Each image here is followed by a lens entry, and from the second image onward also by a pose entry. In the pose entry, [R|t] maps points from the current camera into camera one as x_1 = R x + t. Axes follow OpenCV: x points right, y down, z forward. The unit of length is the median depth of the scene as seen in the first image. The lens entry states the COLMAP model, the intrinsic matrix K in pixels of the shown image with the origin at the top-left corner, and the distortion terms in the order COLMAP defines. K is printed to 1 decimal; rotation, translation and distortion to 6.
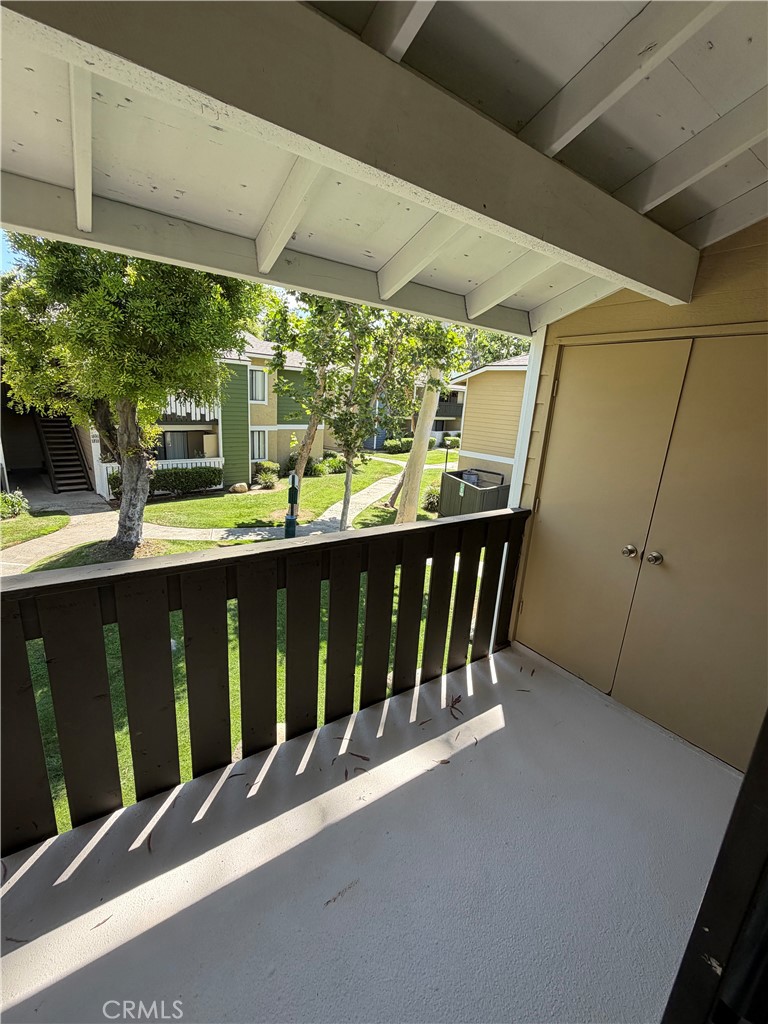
lens RADIAL K [[410.9, 0, 384.4], [0, 410.9, 507.0], [0, 0, 1]] dist [-0.006113, 0.000548]
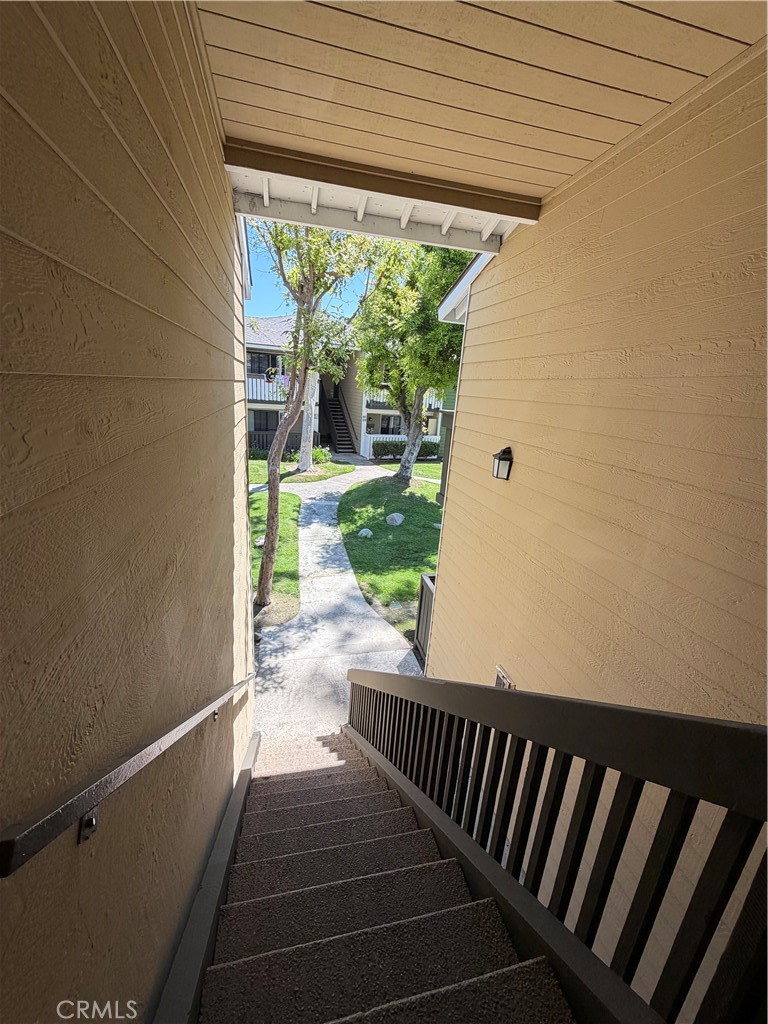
lens RADIAL K [[410.9, 0, 381.7], [0, 410.9, 511.2], [0, 0, 1]] dist [-0.006113, 0.000548]
pose [[0.937564, 0.093936, -0.334888, -0.104931], [-0.094152, 0.995435, 0.015628, 0.149727], [0.334827, 0.016878, 0.942128, -0.420817]]
